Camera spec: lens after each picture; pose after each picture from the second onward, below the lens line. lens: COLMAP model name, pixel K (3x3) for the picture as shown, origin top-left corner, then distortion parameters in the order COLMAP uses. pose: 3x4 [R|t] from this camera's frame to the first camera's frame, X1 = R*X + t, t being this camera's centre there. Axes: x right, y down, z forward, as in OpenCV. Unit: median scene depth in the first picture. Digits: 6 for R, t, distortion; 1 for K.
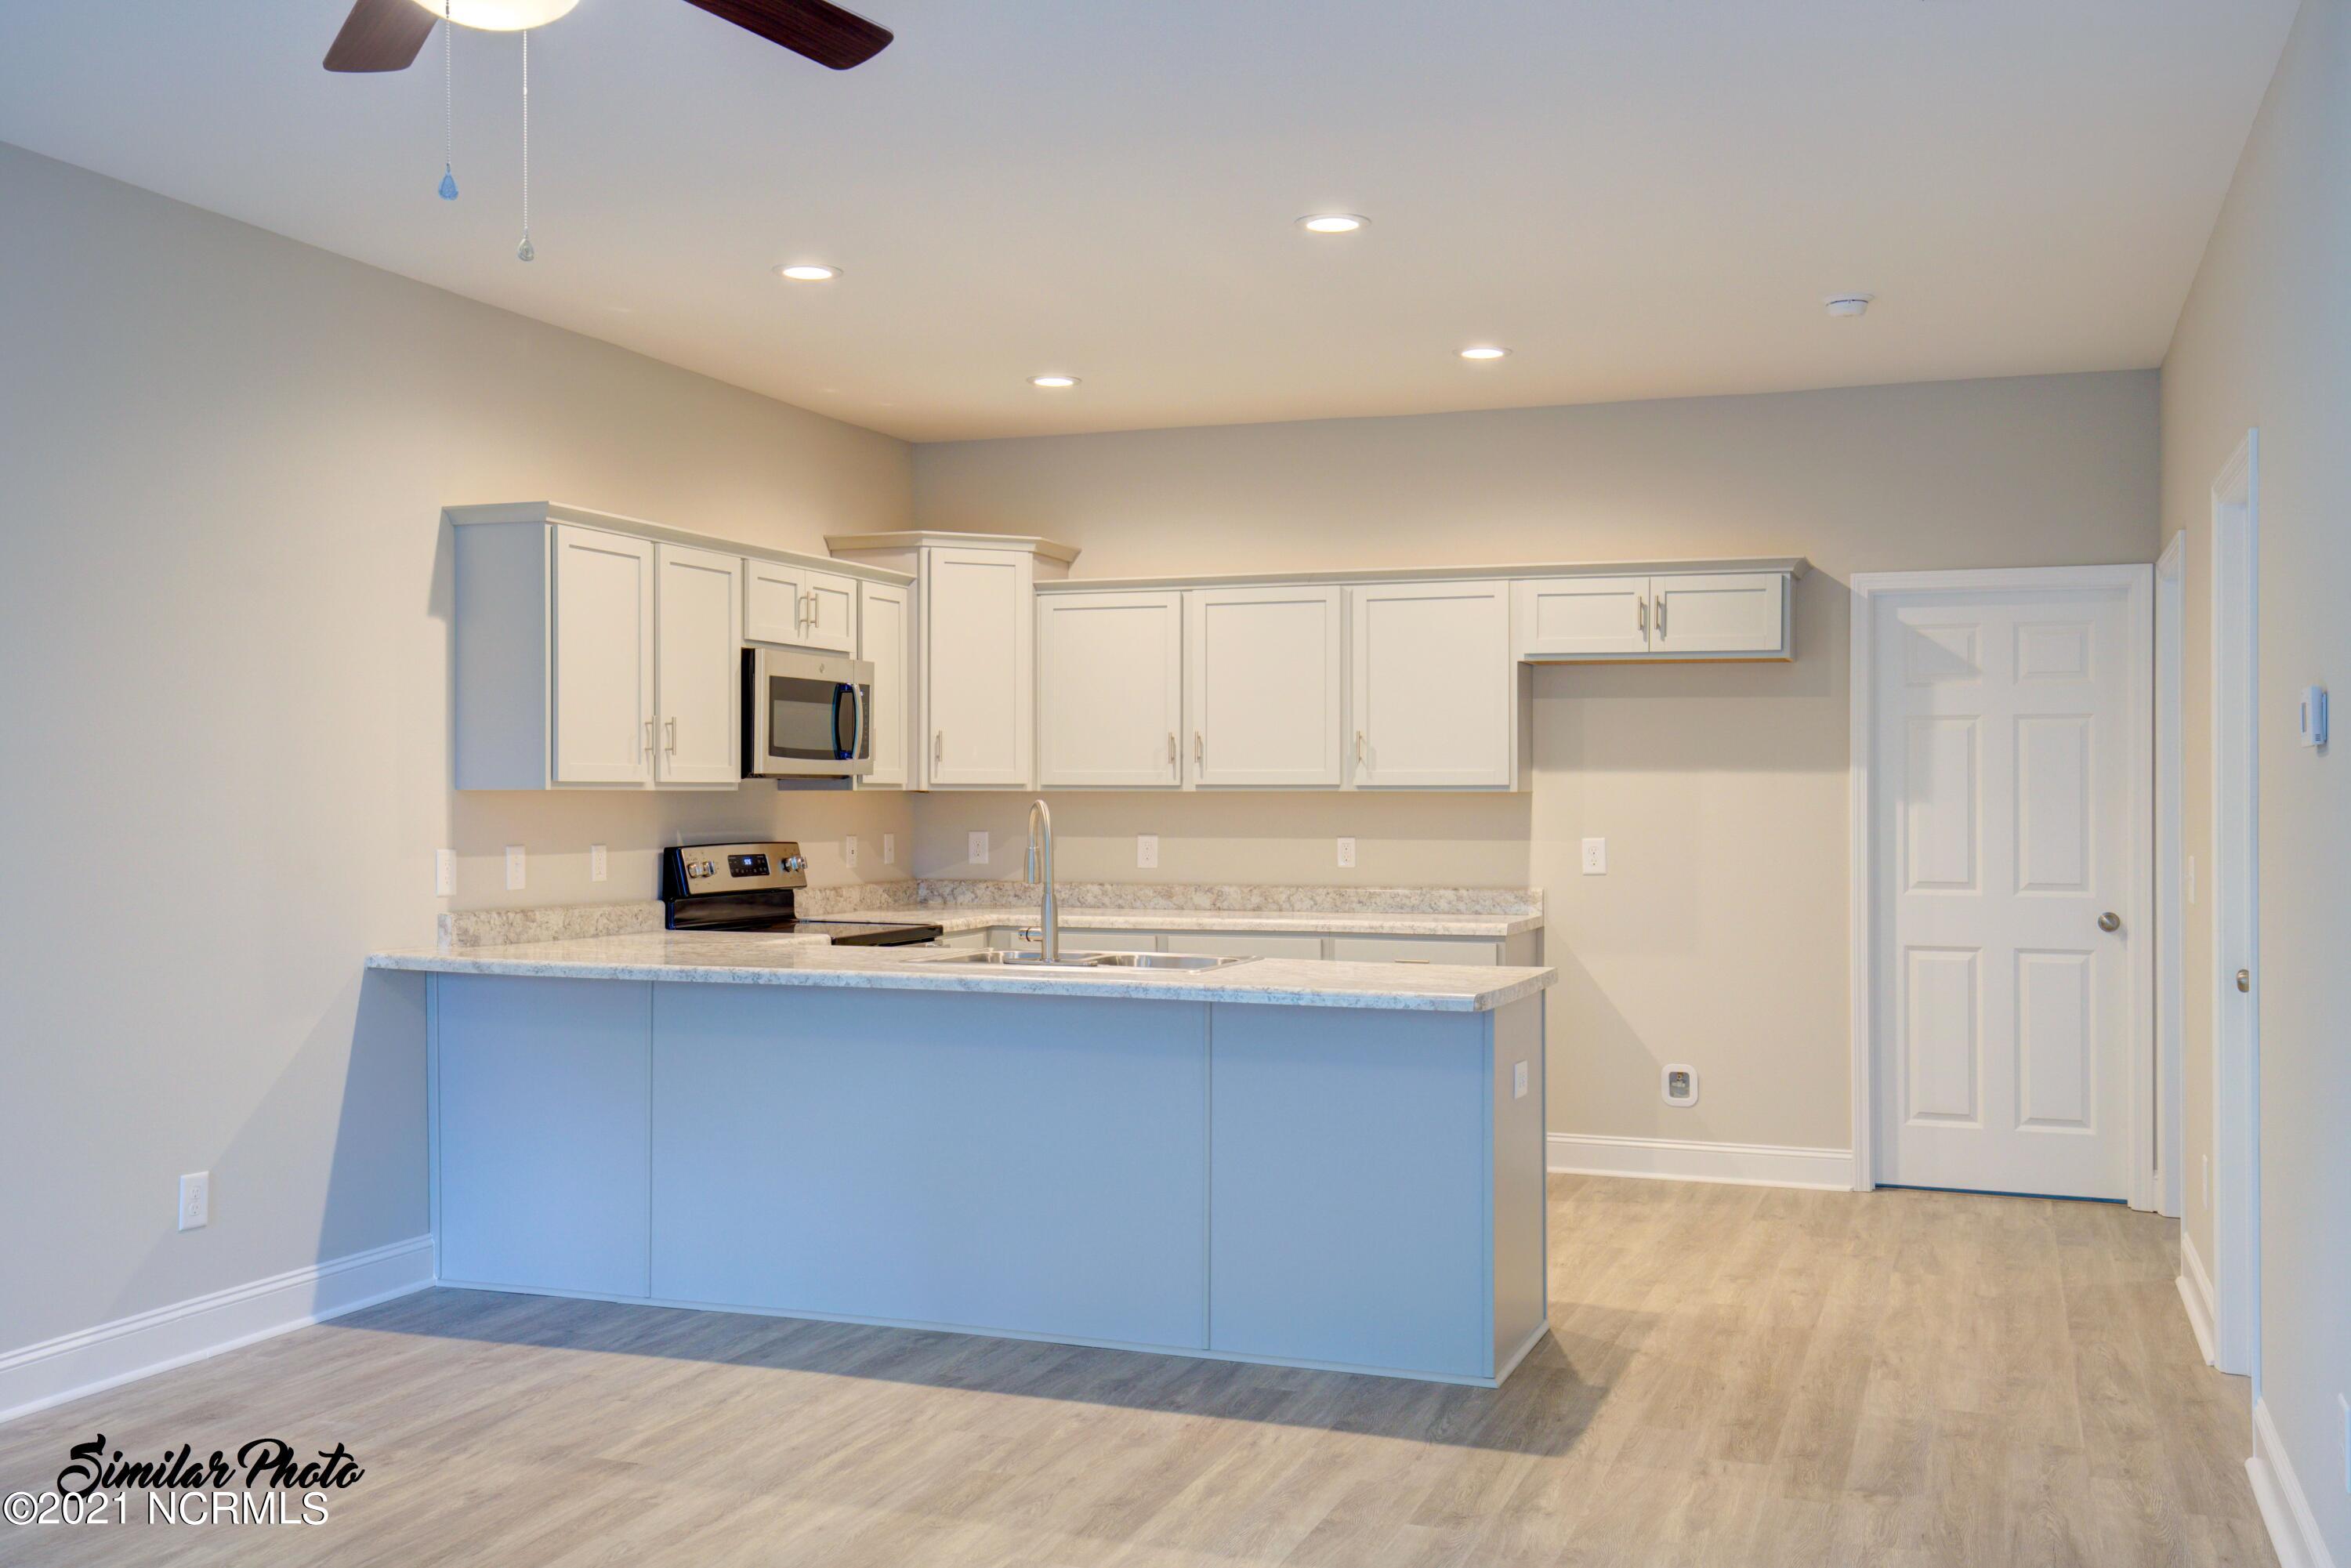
lens RADIAL K [[2212.4, 0, 1175.5], [0, 2212.4, 784.0], [0, 0, 1]] dist [0.042083, 0.010708]
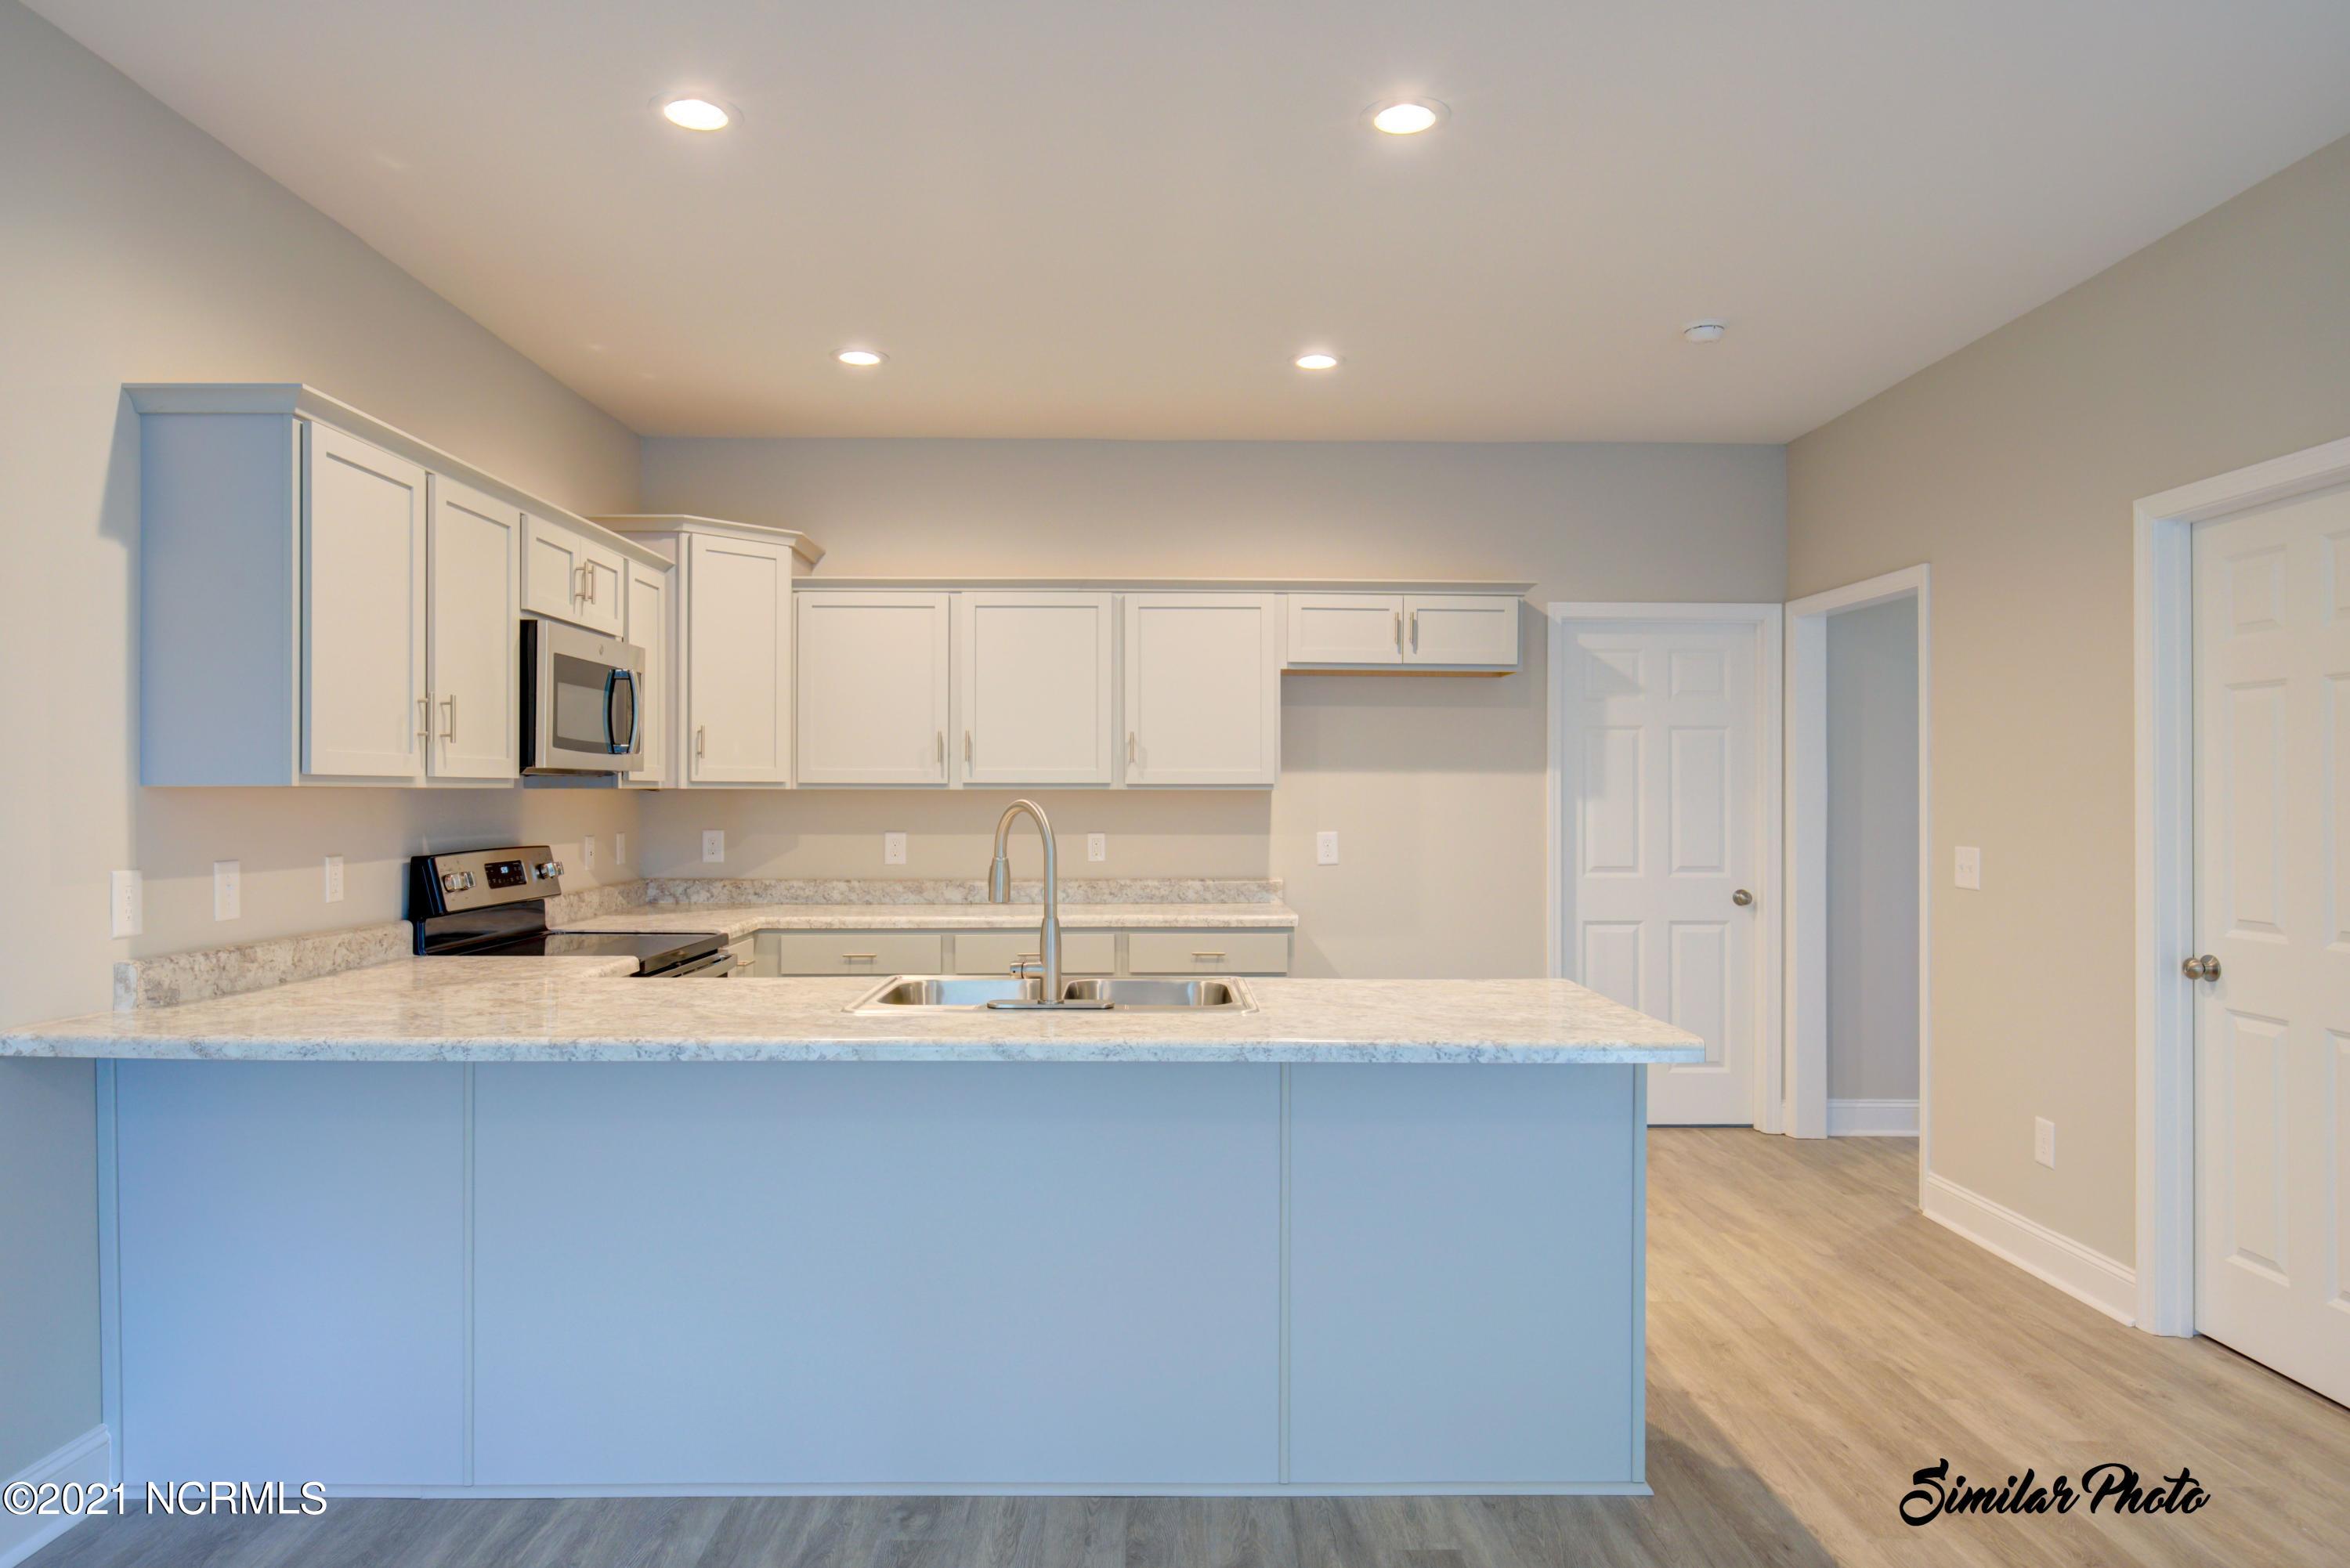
lens RADIAL K [[1433.9, 0, 1175.0], [0, 1433.9, 784.0], [0, 0, 1]] dist [-0.006813, 0.000966]
pose [[0.931962, 0.002085, 0.362549, -0.150770], [-0.001567, 0.999997, -0.001725, 0.001873], [-0.362552, 0.001039, 0.931963, 0.377623]]
